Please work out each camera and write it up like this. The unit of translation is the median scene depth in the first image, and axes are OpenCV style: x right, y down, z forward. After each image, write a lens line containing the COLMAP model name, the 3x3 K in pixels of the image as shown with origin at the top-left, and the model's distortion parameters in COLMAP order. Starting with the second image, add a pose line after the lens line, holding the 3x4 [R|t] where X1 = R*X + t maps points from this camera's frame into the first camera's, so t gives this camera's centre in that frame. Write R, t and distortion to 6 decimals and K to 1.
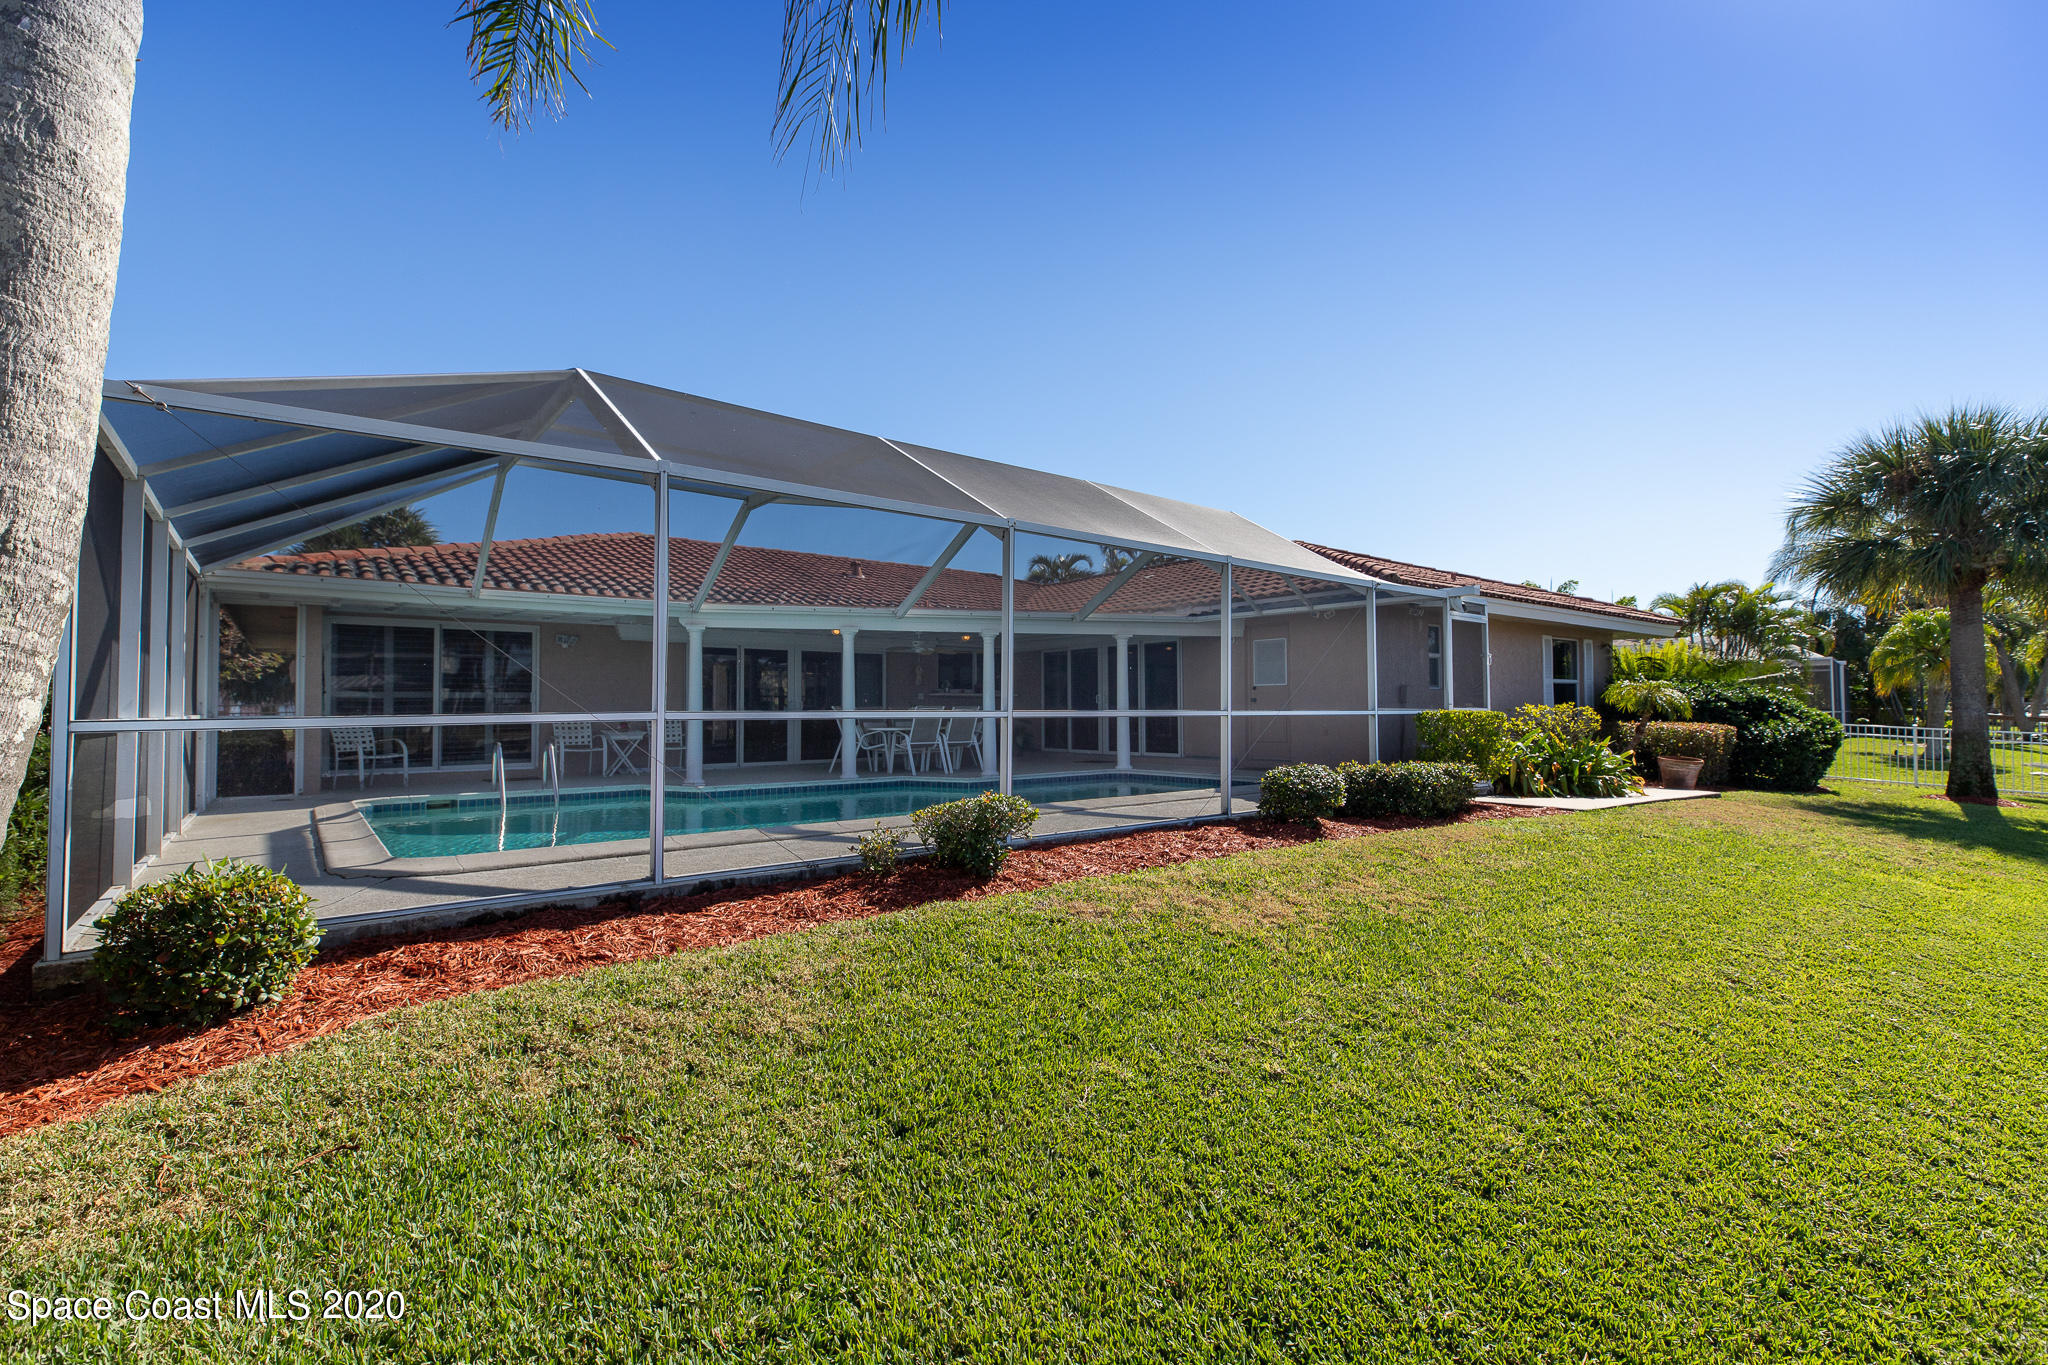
lens RADIAL K [[988.7, 0, 1024.0], [0, 988.7, 682.5], [0, 0, 1]] dist [-0.027476, -0.000130]
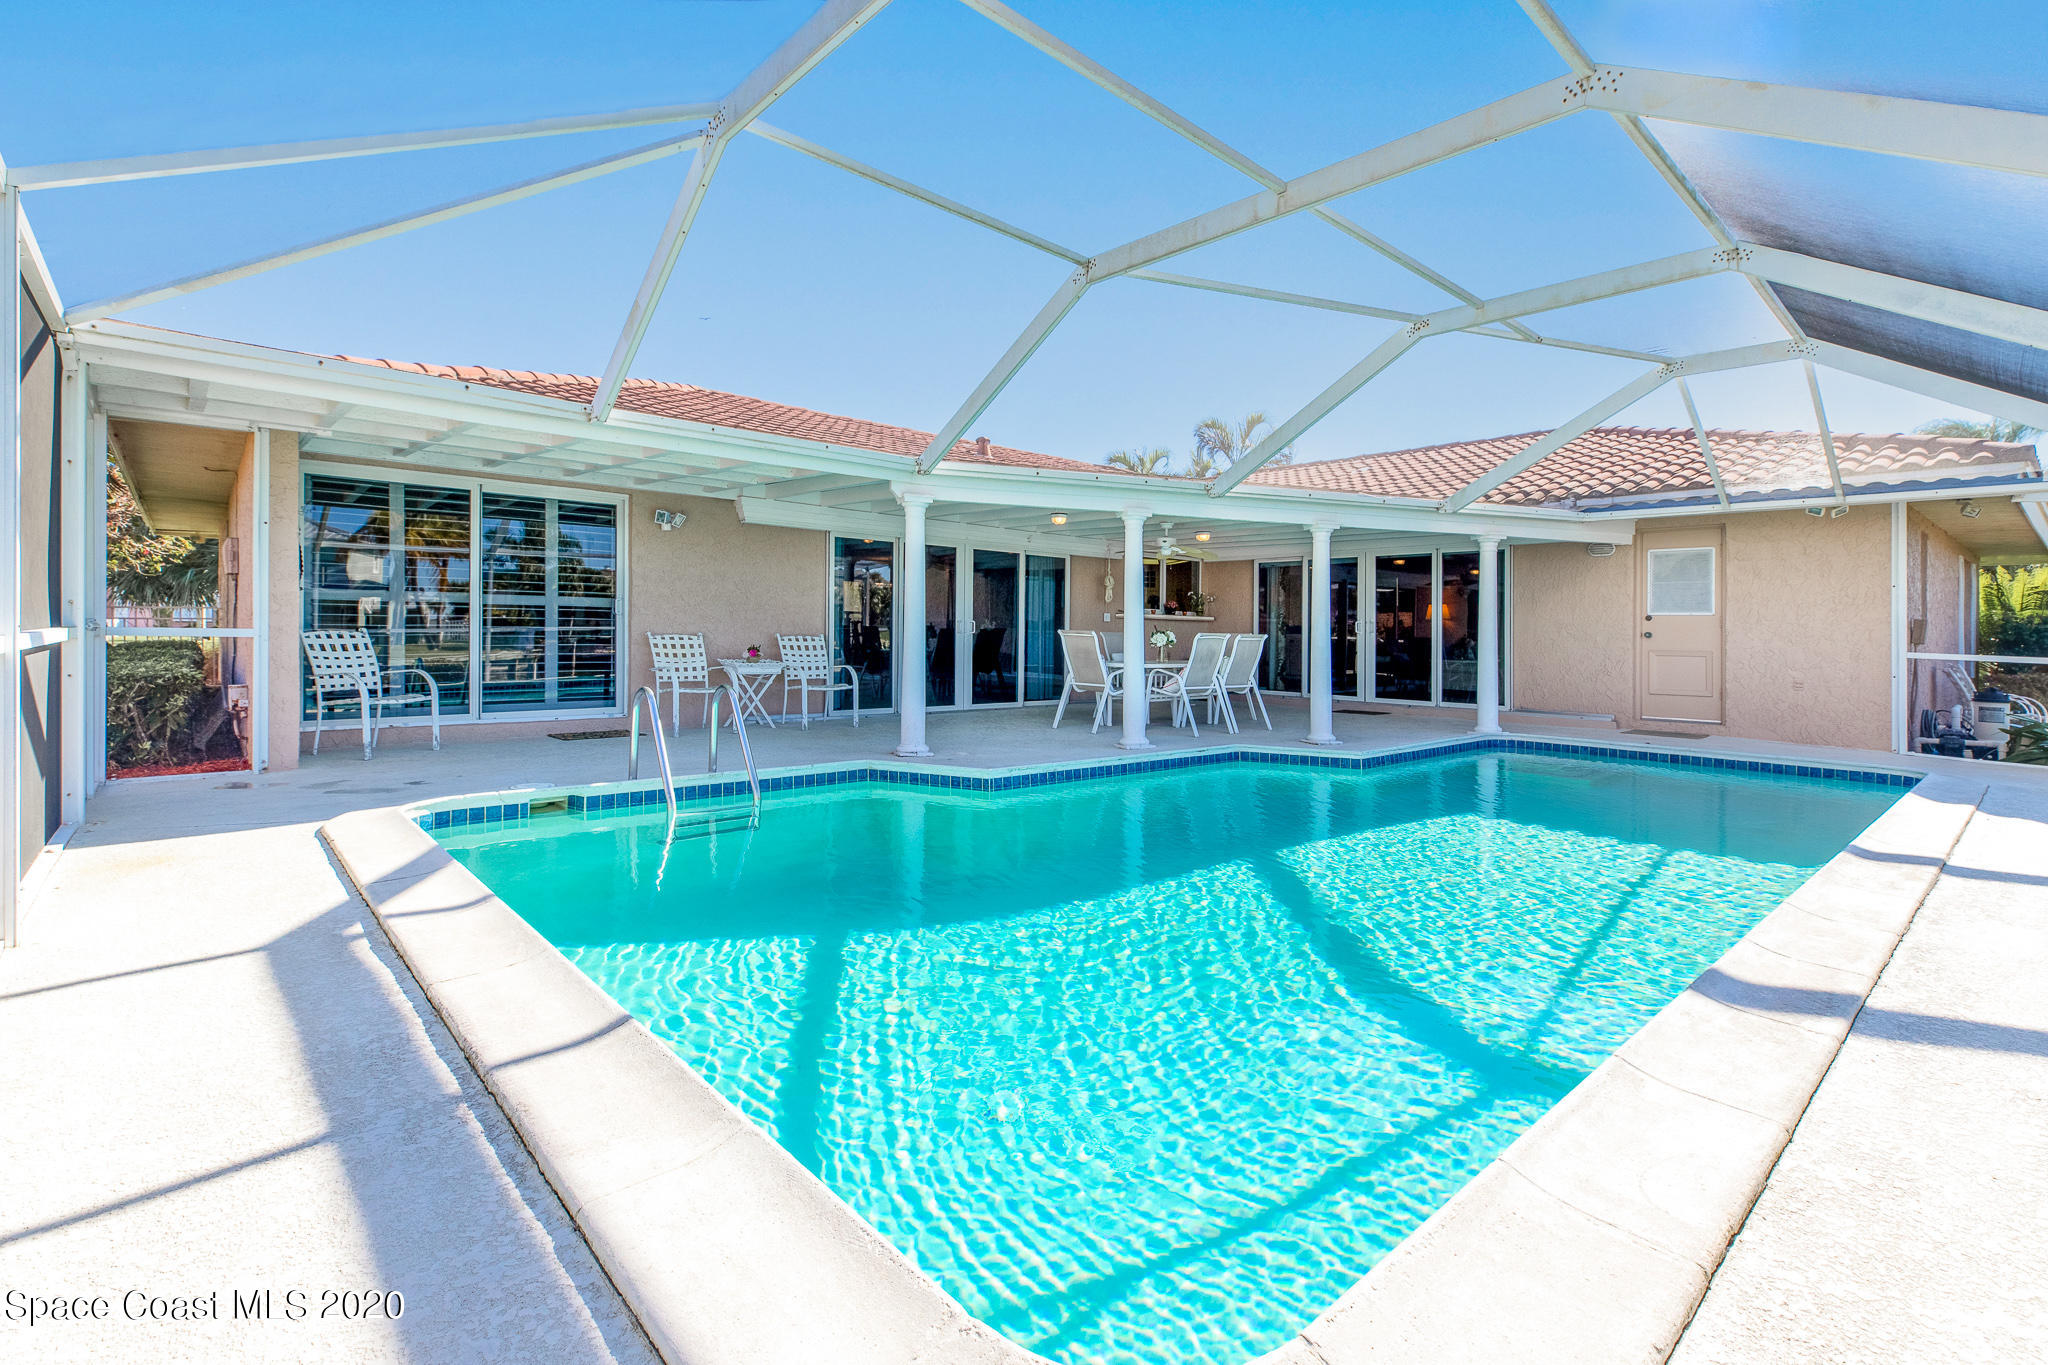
lens RADIAL K [[988.7, 0, 1024.0], [0, 988.7, 682.5], [0, 0, 1]] dist [-0.027476, -0.000130]
pose [[0.997288, 0.019510, 0.070971, -0.295538], [-0.025306, 0.996335, 0.081711, 0.006230], [-0.069116, -0.083286, 0.994126, 0.351334]]
